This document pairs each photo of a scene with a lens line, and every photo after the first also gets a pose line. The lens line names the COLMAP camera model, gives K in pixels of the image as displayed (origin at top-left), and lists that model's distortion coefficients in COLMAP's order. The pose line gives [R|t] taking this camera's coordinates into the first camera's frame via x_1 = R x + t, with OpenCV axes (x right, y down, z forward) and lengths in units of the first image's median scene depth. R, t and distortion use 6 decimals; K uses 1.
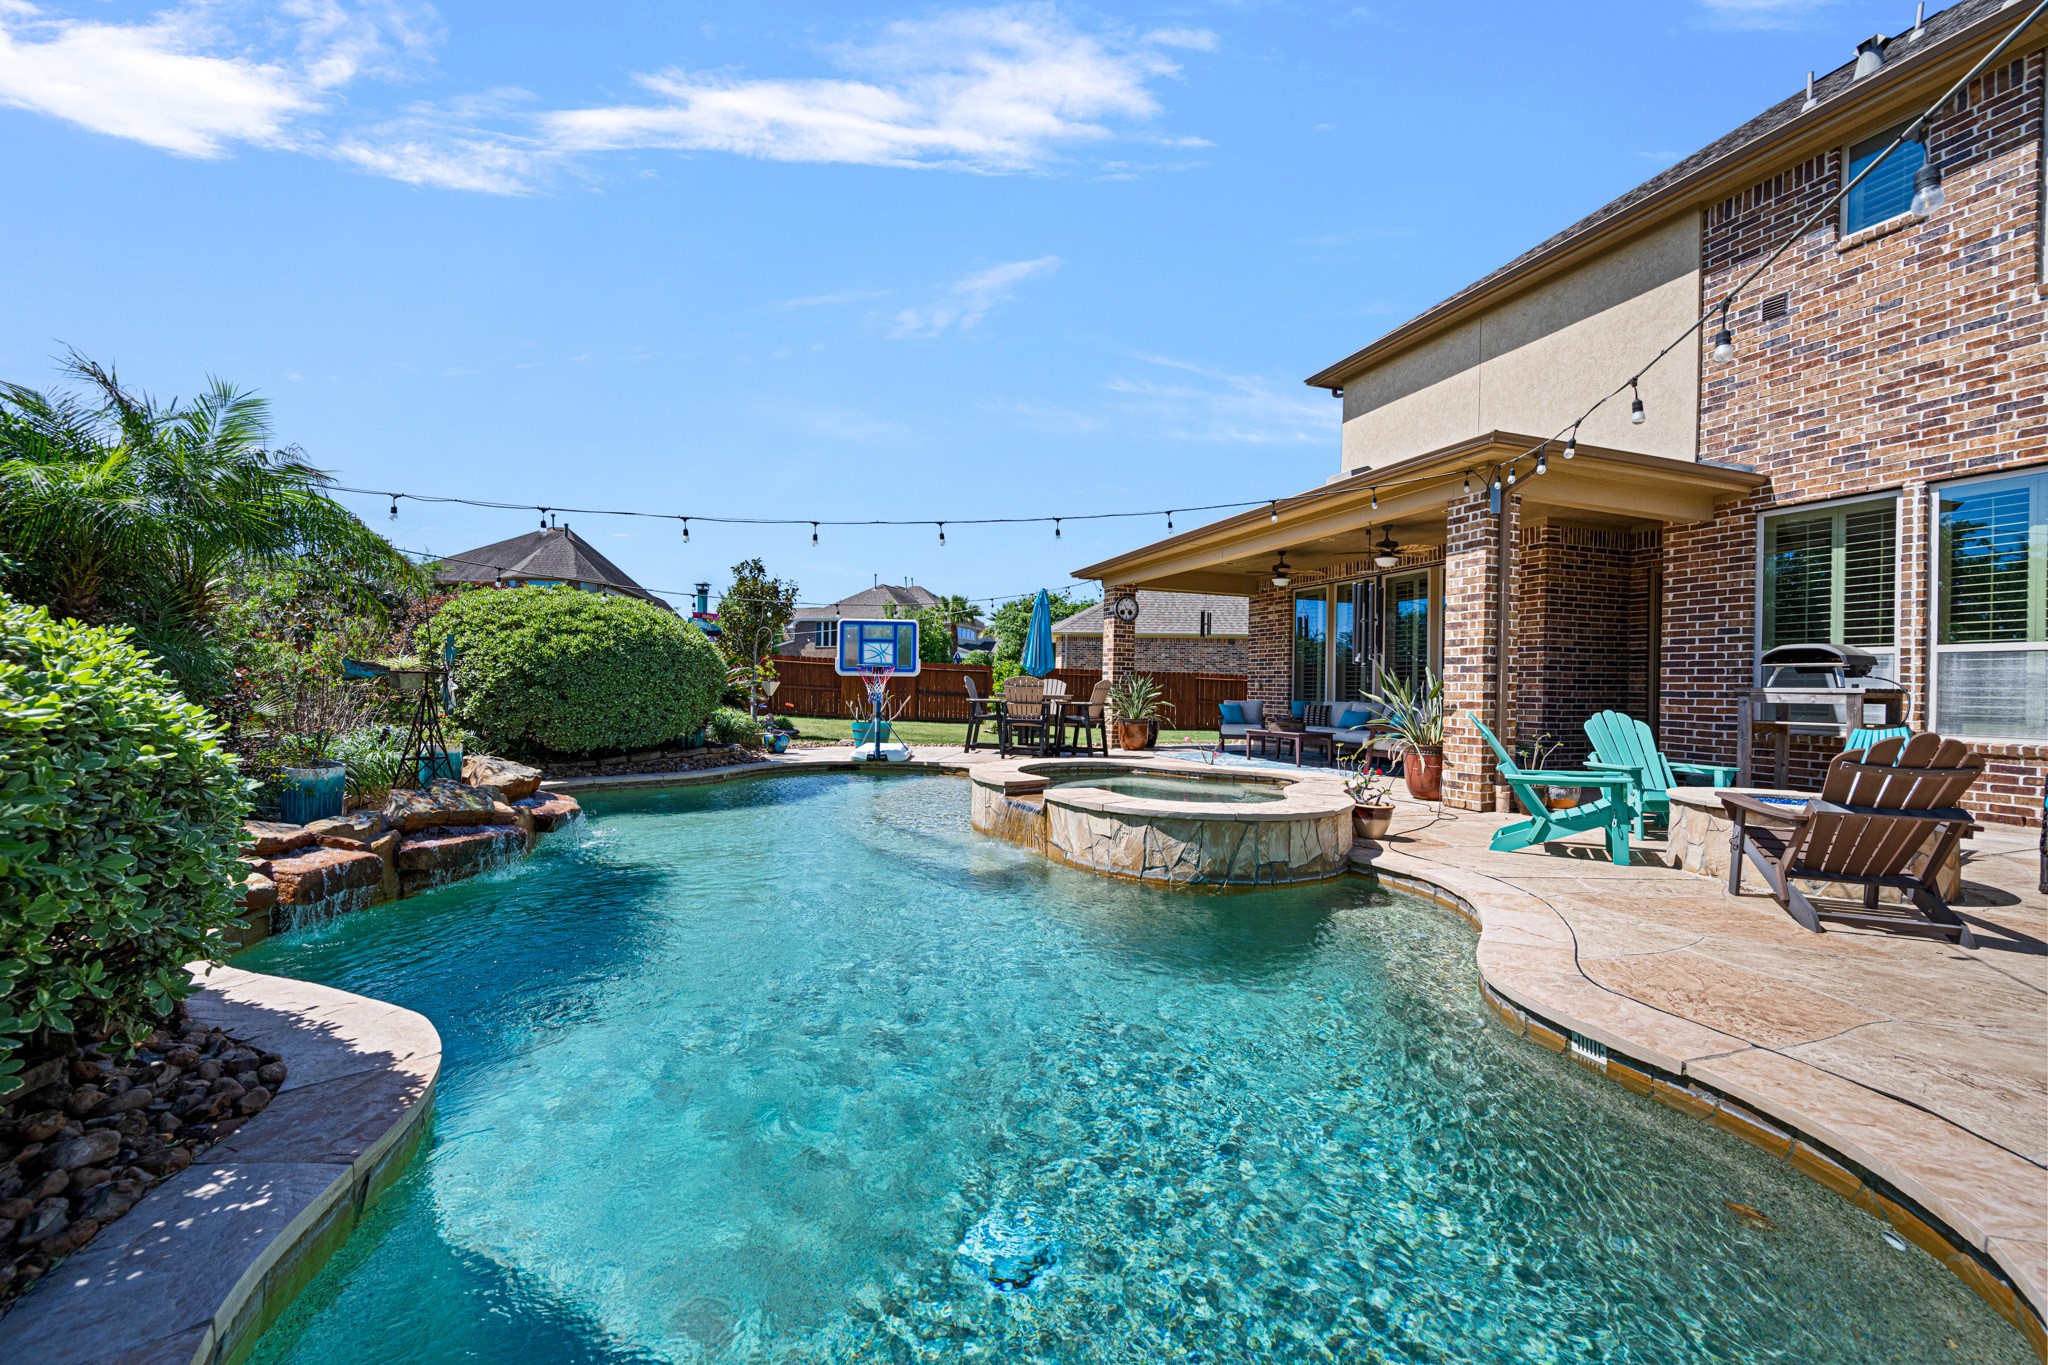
lens RADIAL K [[799.1, 0, 1027.5], [0, 799.1, 692.0], [0, 0, 1]] dist [-0.000767, -0.000071]
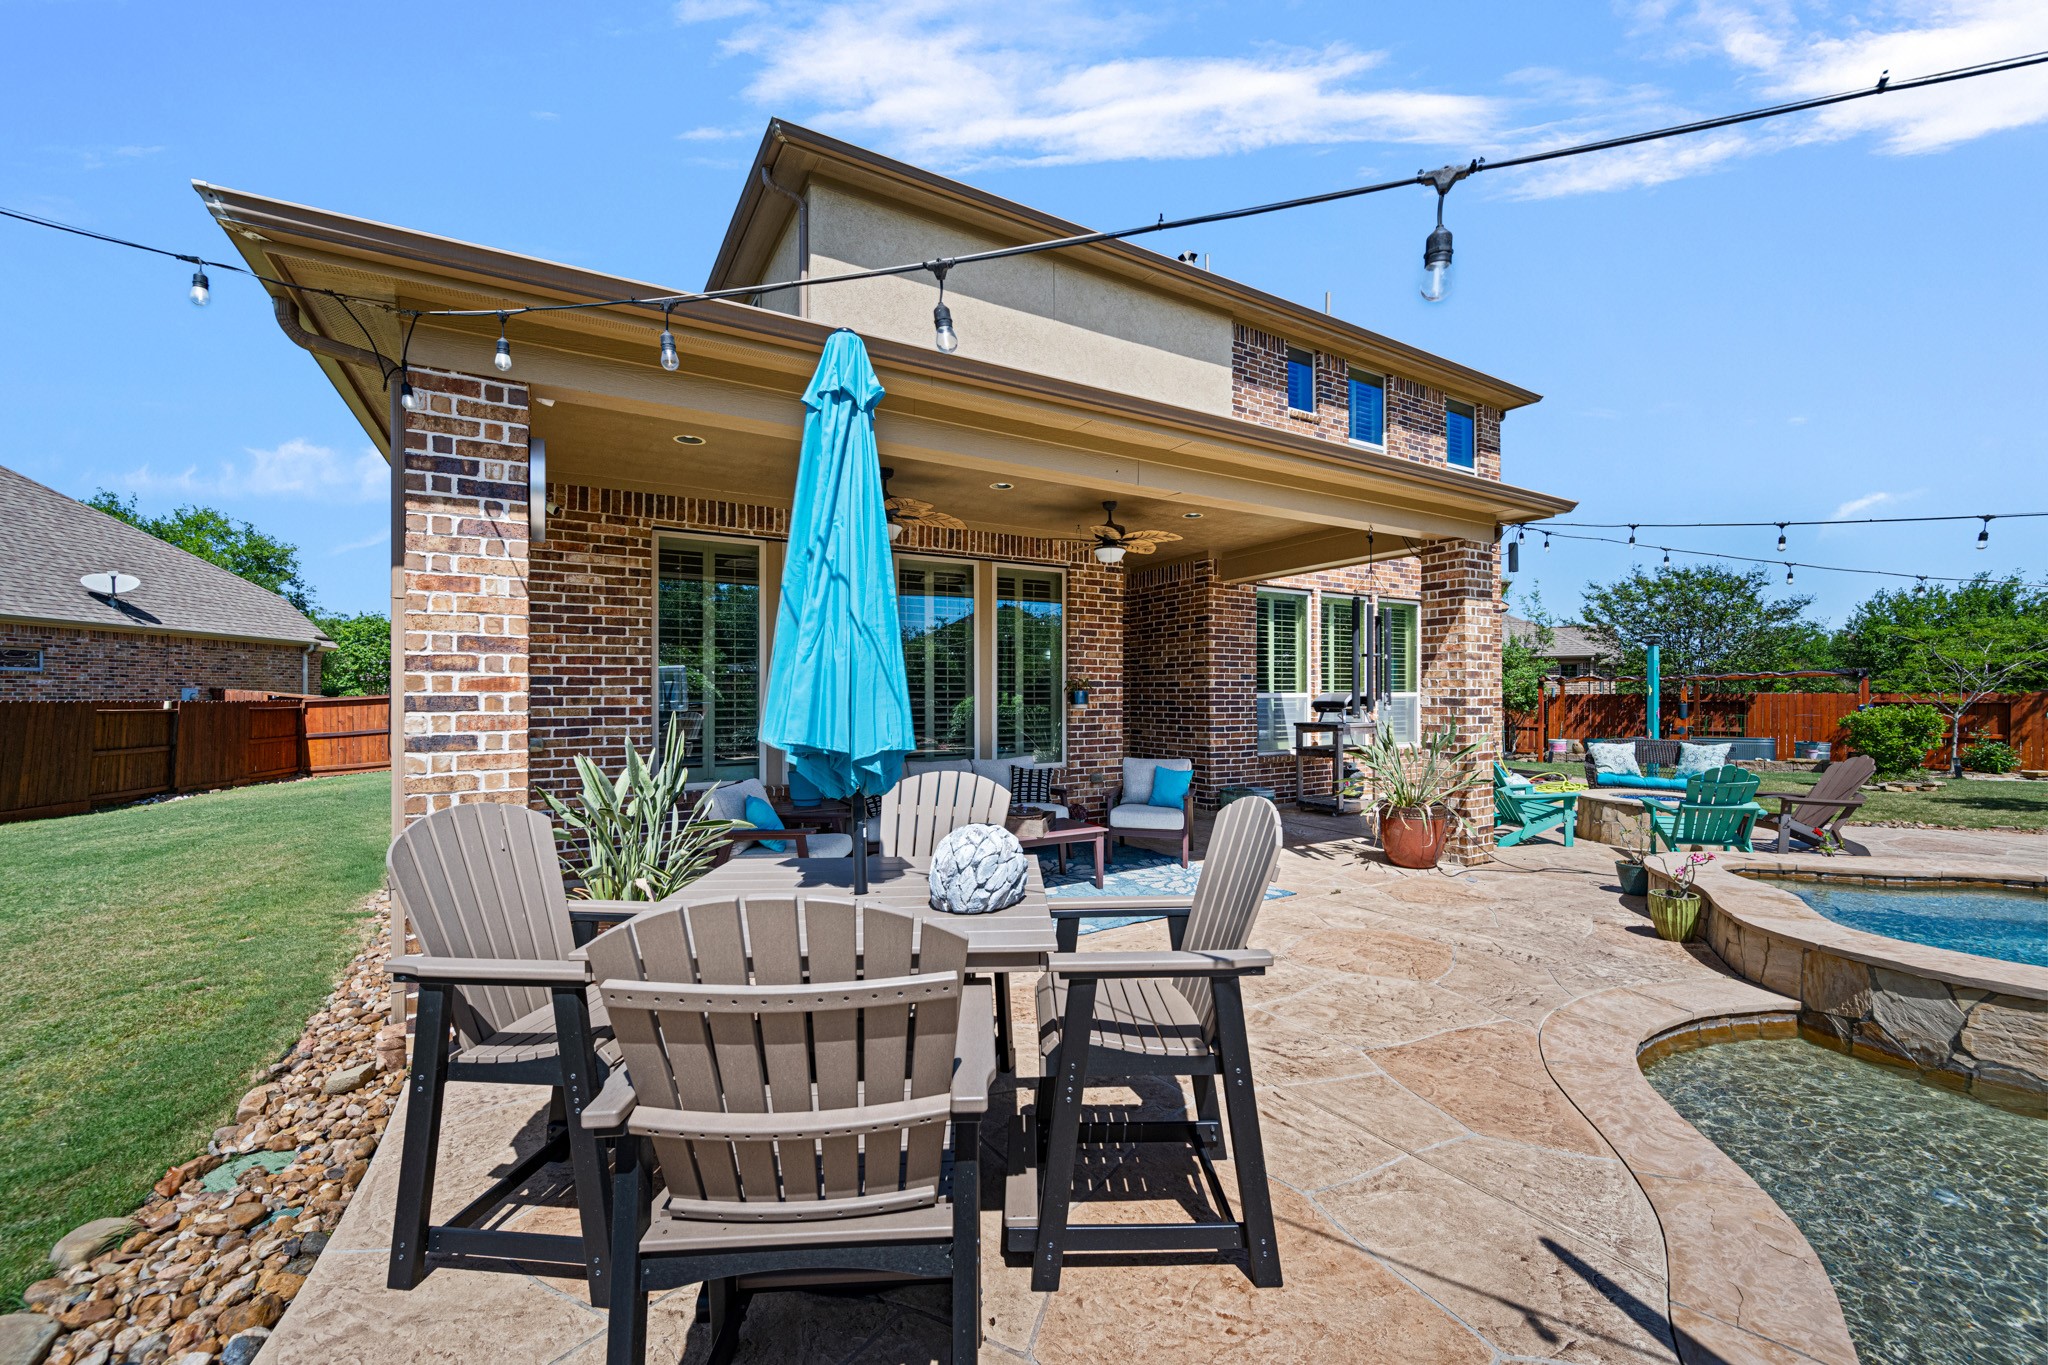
lens RADIAL K [[799.1, 0, 1027.5], [0, 799.1, 692.0], [0, 0, 1]] dist [-0.000767, -0.000071]
pose [[-0.191105, -0.013171, 0.981481, -0.274572], [0.005296, 0.999882, 0.014449, -0.072414], [-0.981555, 0.007959, -0.191013, 1.566370]]
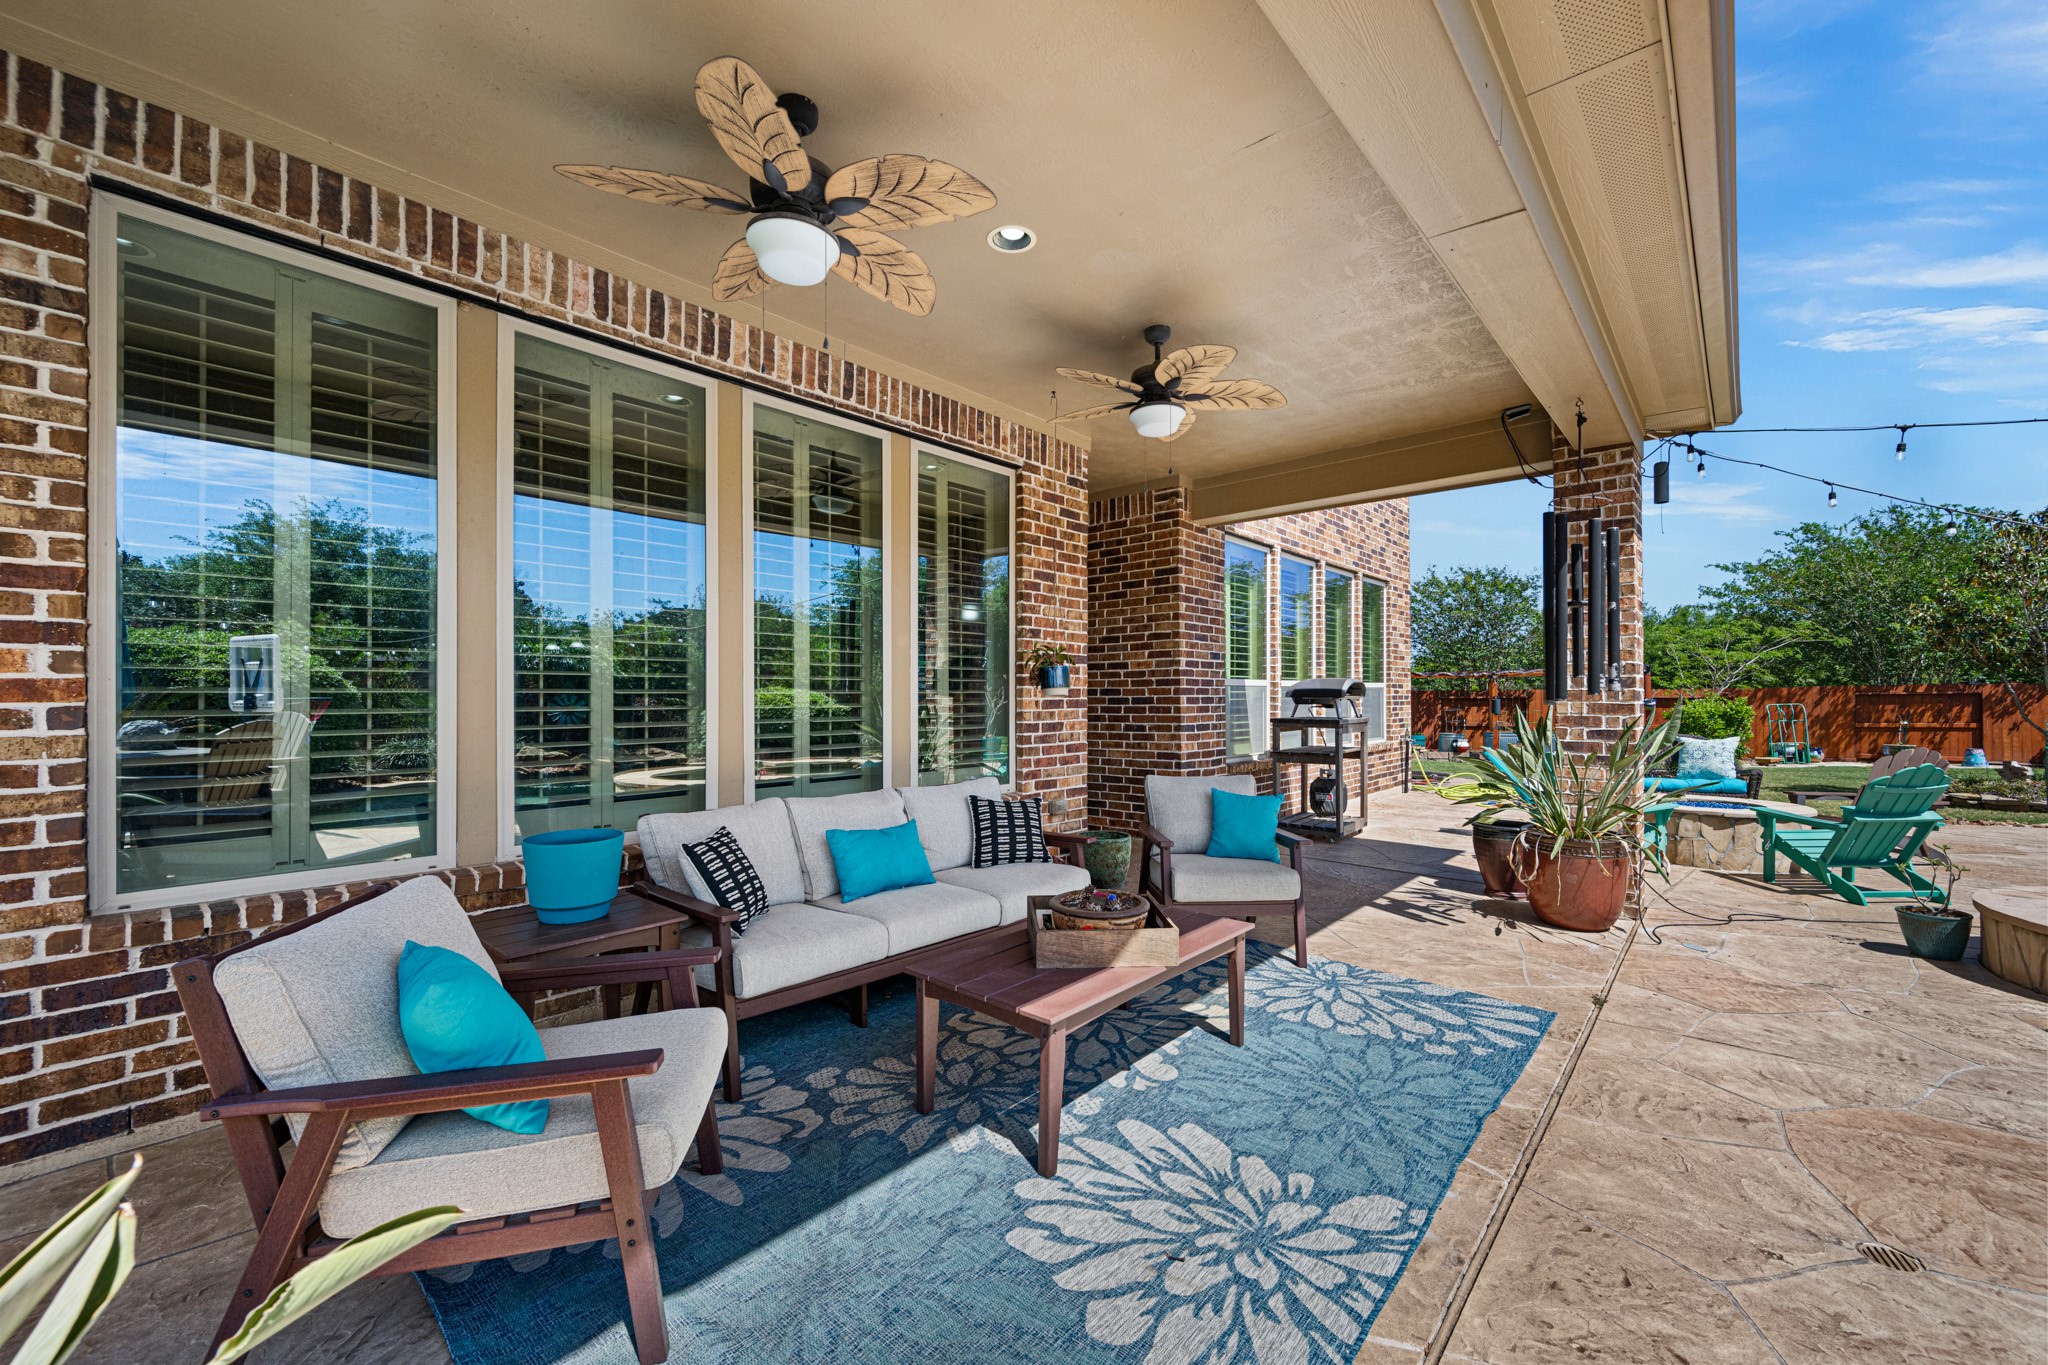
lens RADIAL K [[826.3, 0, 1029.6], [0, 826.3, 692.3], [0, 0, 1]] dist [0.001174, -0.000064]
pose [[-0.485961, -0.010186, 0.873921, 0.163232], [0.000753, 0.999927, 0.012074, -0.046463], [-0.873980, 0.006526, -0.485917, 1.632792]]
